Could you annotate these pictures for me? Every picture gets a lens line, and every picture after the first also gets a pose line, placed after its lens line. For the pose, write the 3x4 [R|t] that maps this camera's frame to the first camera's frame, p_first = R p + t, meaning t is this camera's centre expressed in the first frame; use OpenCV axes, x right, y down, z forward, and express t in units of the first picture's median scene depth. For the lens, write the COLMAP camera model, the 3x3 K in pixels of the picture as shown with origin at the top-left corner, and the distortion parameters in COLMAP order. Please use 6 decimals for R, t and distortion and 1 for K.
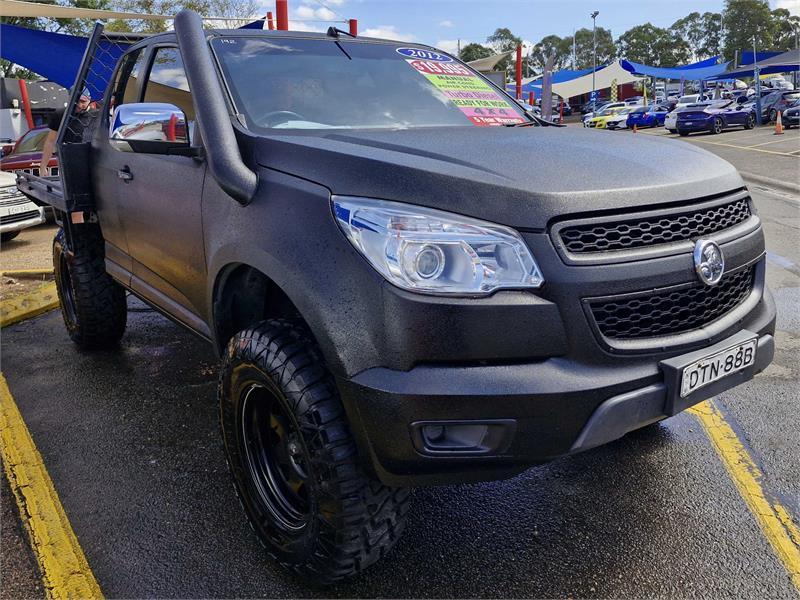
lens RADIAL K [[644.8, 0, 433.7], [0, 644.8, 302.4], [0, 0, 1]] dist [0.106484, -0.139941]
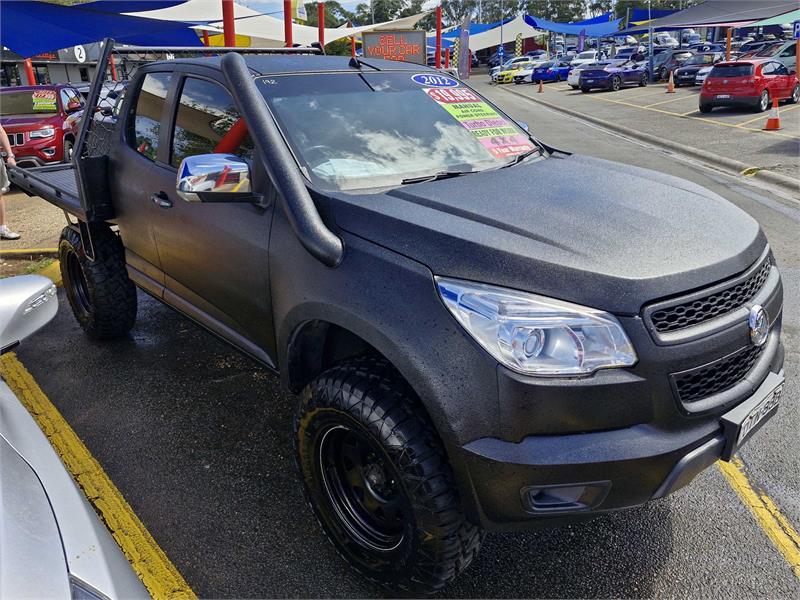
lens RADIAL K [[584.2, 0, 400.0], [0, 584.2, 300.0], [0, 0, 1]] dist [0.092726, -0.113113]
pose [[0.997529, -0.018917, 0.067664, -0.244656], [0.012641, 0.995679, 0.091998, -0.186690], [-0.069112, -0.090915, 0.993458, 0.010595]]
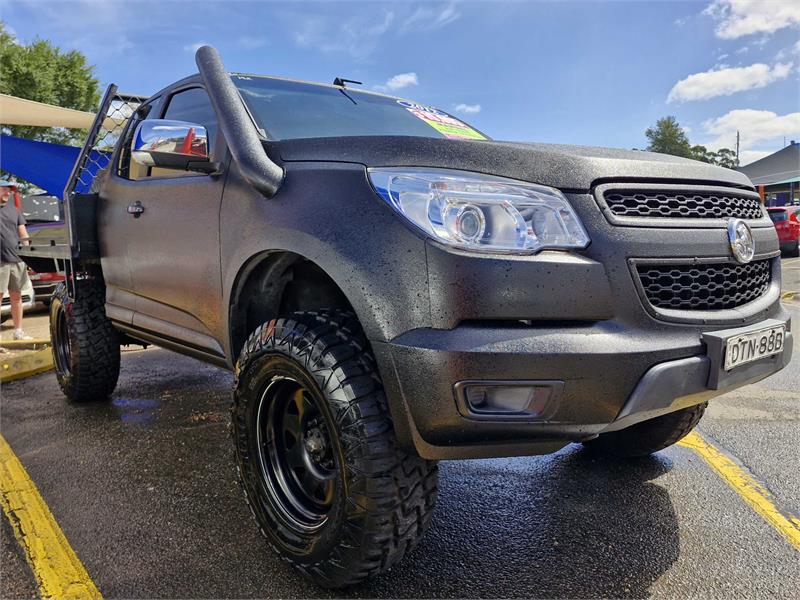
lens RADIAL K [[602.1, 0, 408.2], [0, 602.1, 334.4], [0, 0, 1]] dist [0.095205, -0.118087]
pose [[0.999681, 0.006776, 0.024330, -0.099884], [-0.004090, 0.994054, -0.108810, 0.165496], [-0.024923, 0.108676, 0.993765, 0.082863]]
